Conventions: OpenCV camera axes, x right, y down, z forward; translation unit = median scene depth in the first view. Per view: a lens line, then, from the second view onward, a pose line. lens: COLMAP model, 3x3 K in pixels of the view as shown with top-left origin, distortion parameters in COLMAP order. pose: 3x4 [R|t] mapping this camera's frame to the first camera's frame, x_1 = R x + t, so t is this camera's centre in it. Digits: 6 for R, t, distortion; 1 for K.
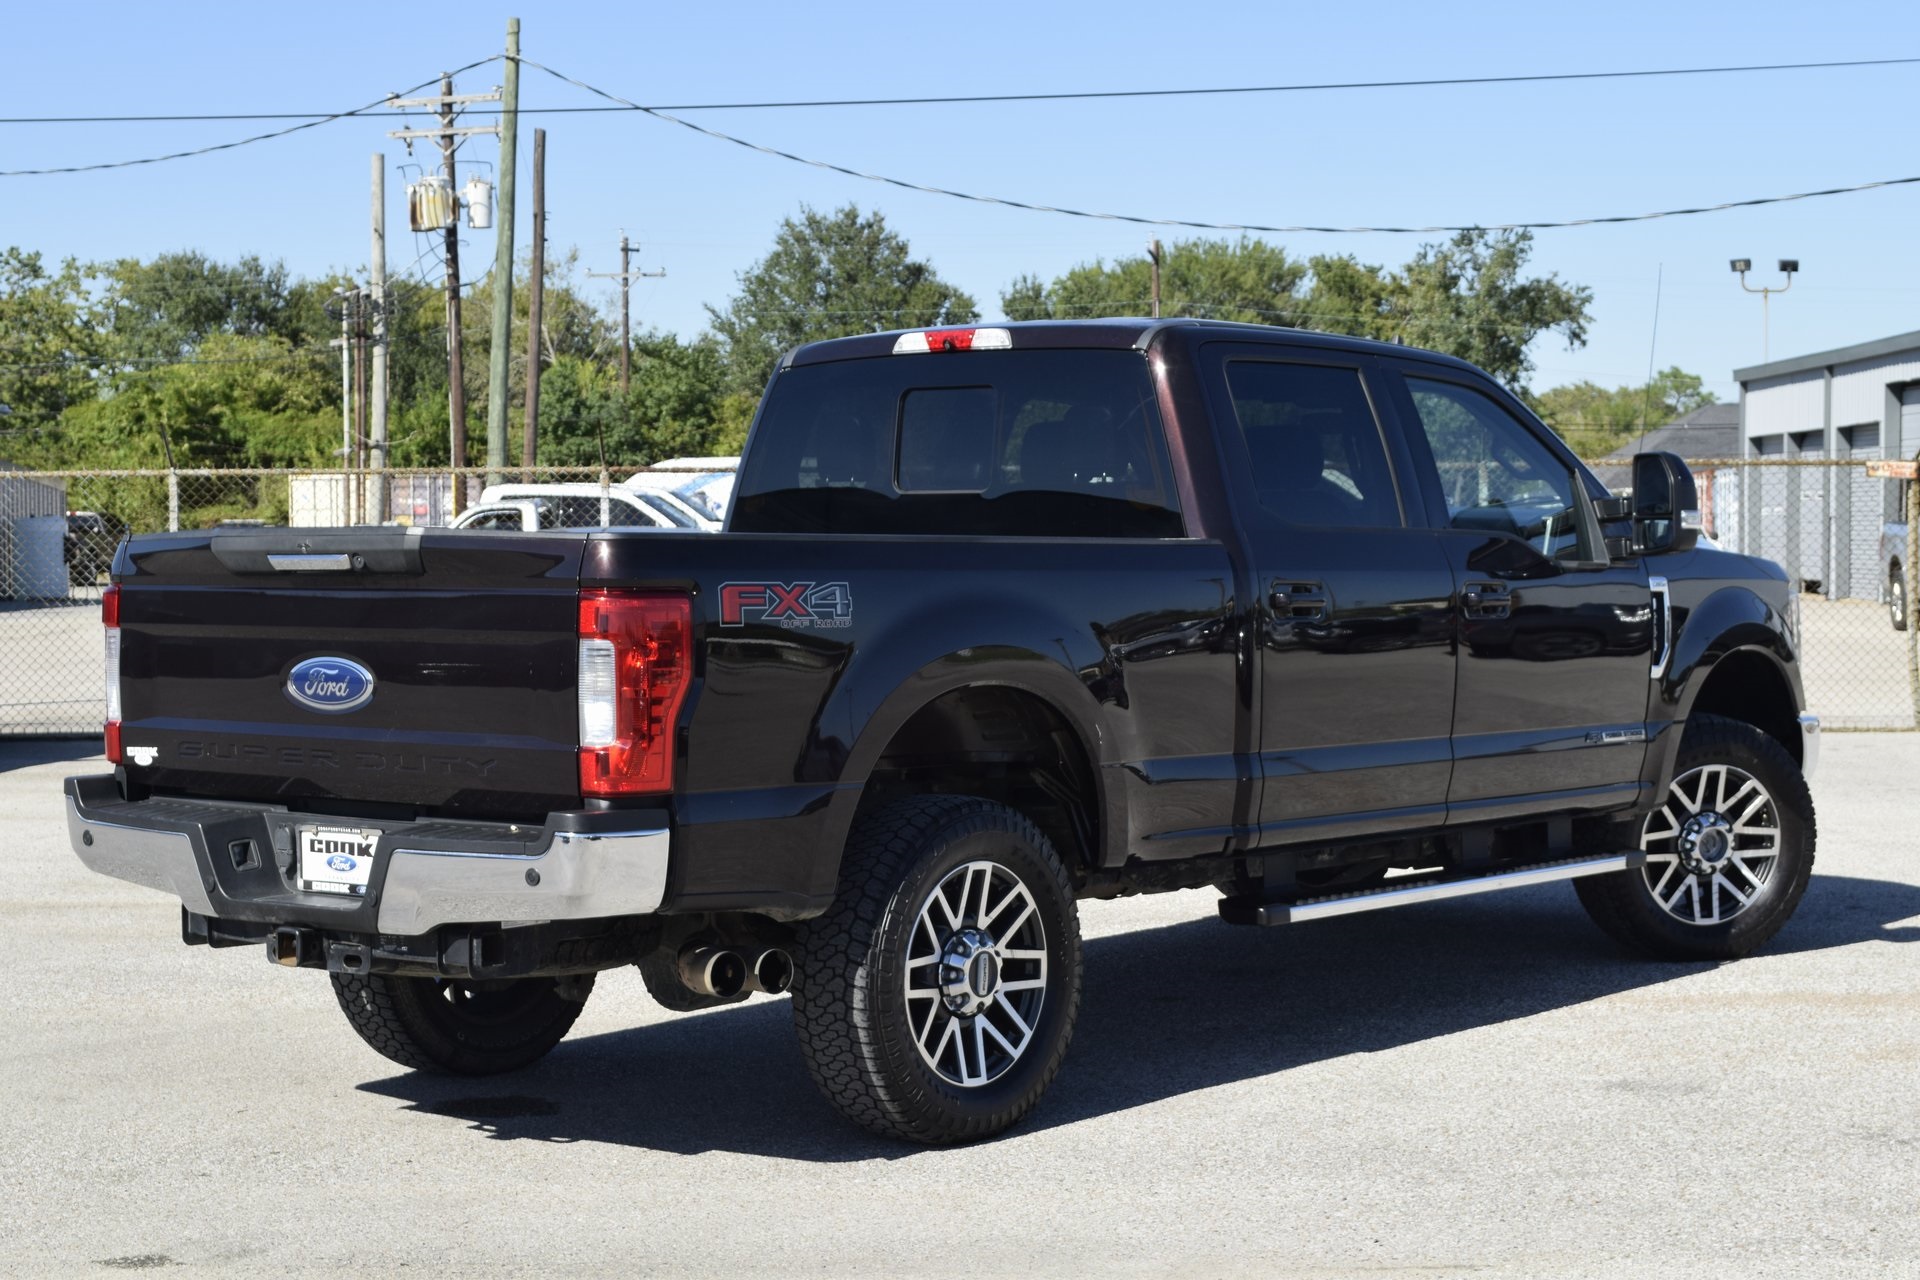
lens RADIAL K [[3262.7, 0, 961.0], [0, 3262.7, 641.0], [0, 0, 1]] dist [0.017942, -0.067610]
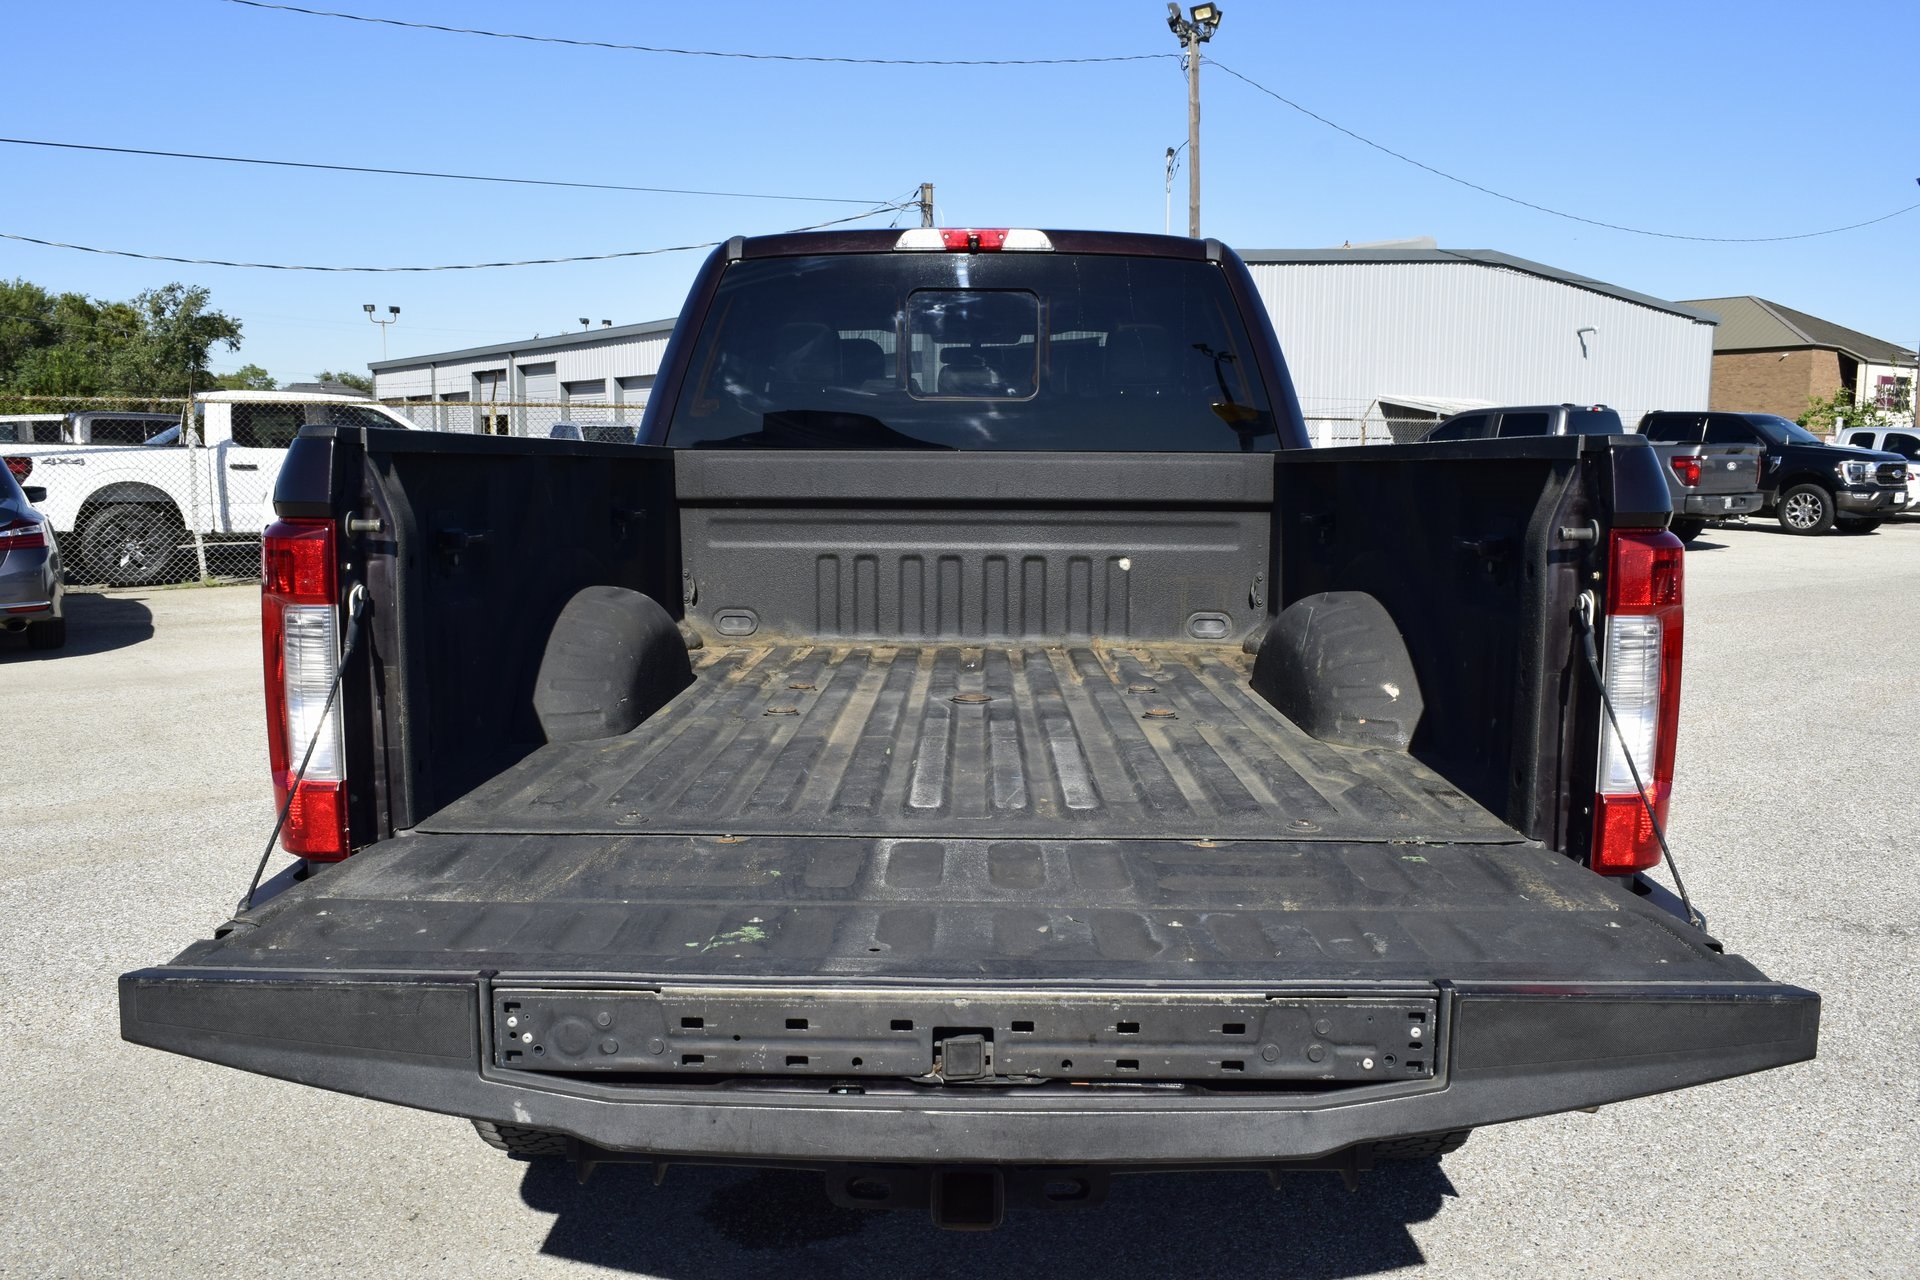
lens RADIAL K [[1485.0, 0, 960.0], [0, 1485.0, 640.0], [0, 0, 1]] dist [-0.091449, 0.111955]
pose [[0.787933, -0.067739, 0.612024, -0.340178], [0.008186, 0.994995, 0.099588, -0.022130], [-0.615707, -0.073459, 0.784544, 0.796067]]
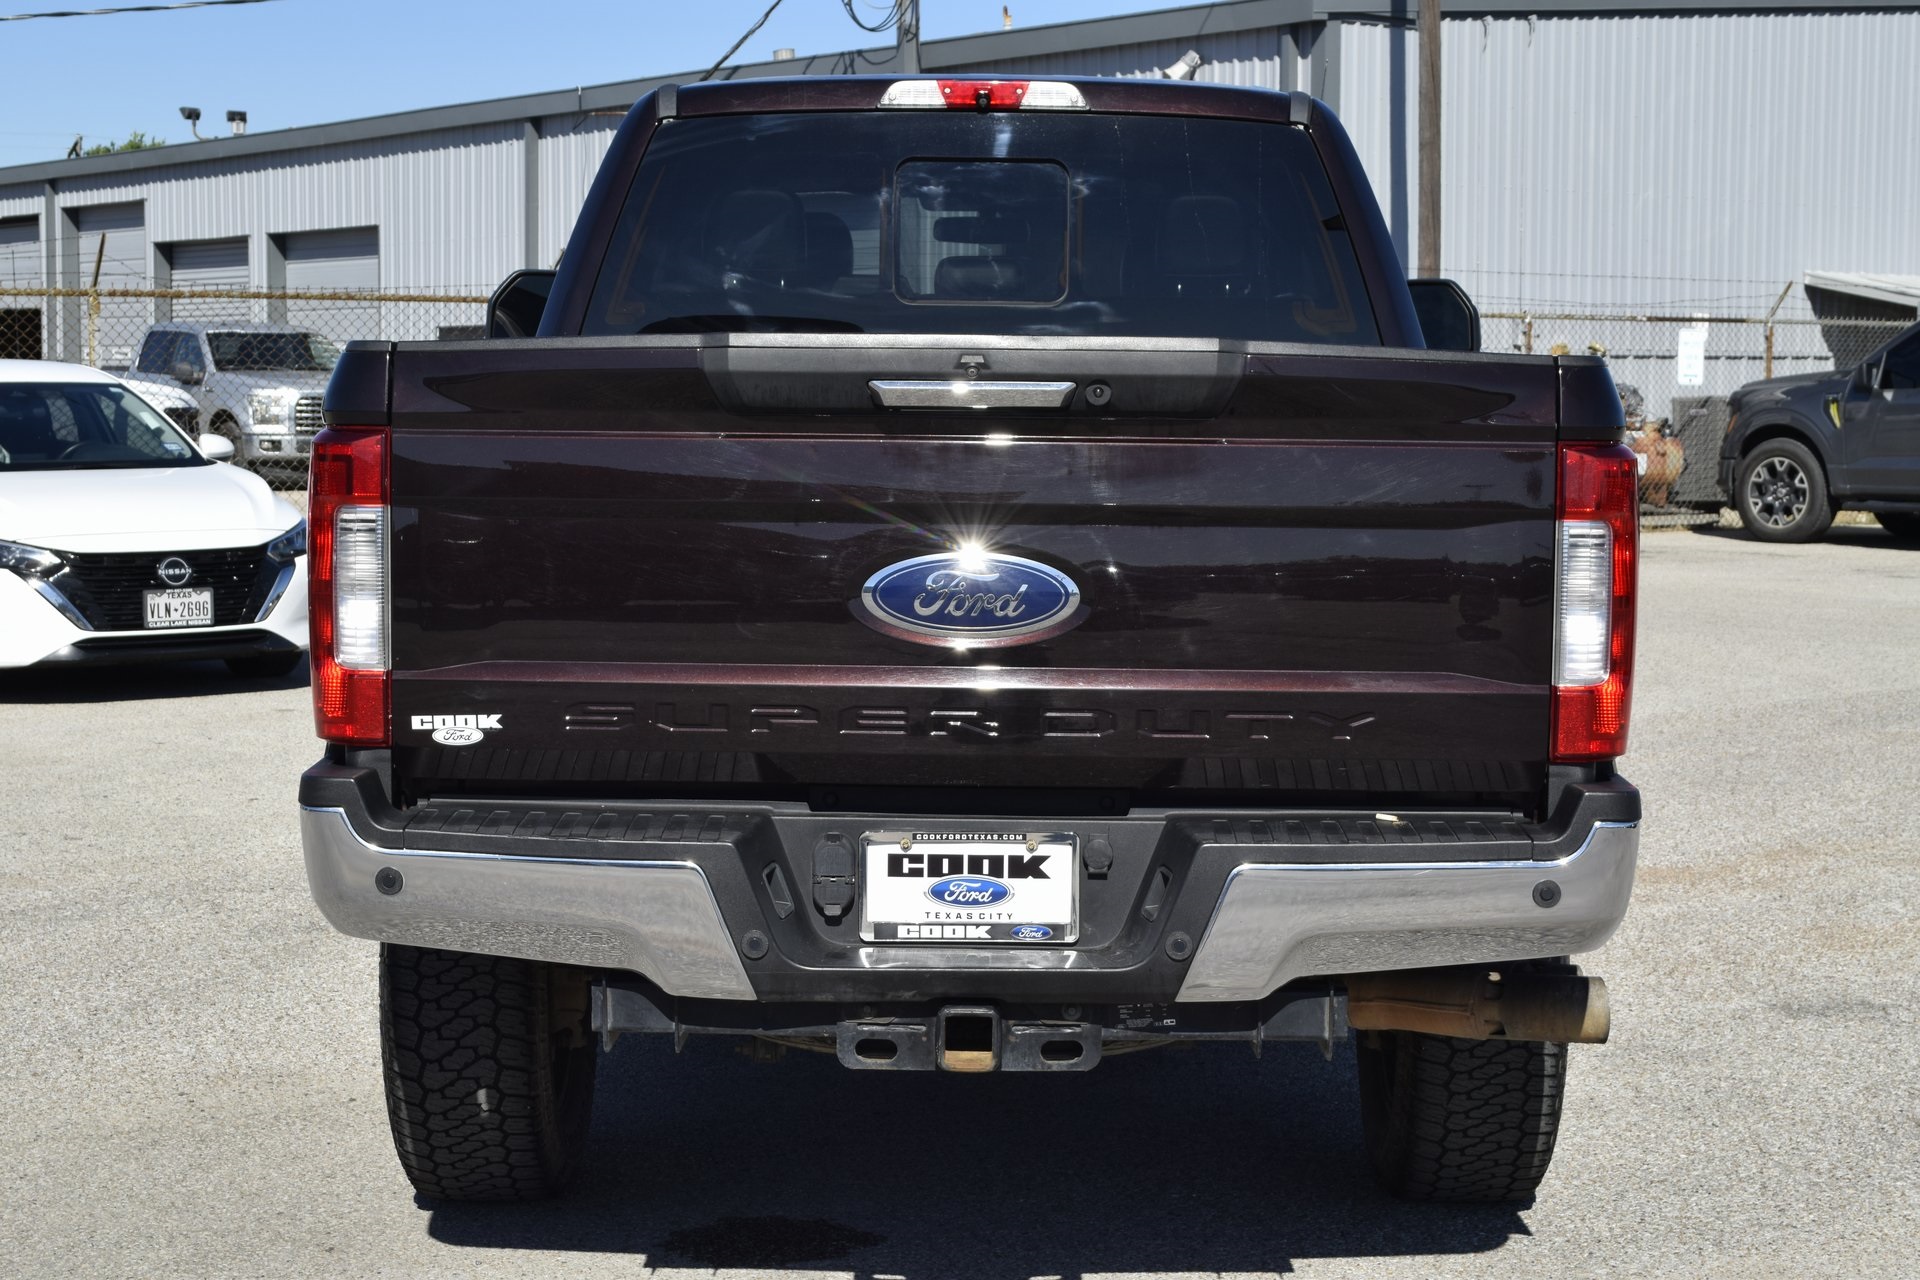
lens RADIAL K [[3293.3, 0, 960.0], [0, 3293.3, 640.0], [0, 0, 1]] dist [-0.049862, -0.074577]
pose [[0.790578, -0.036118, 0.611296, -0.557006], [0.007627, 0.998762, 0.049147, -0.008453], [-0.612314, -0.034192, 0.789875, 0.514640]]
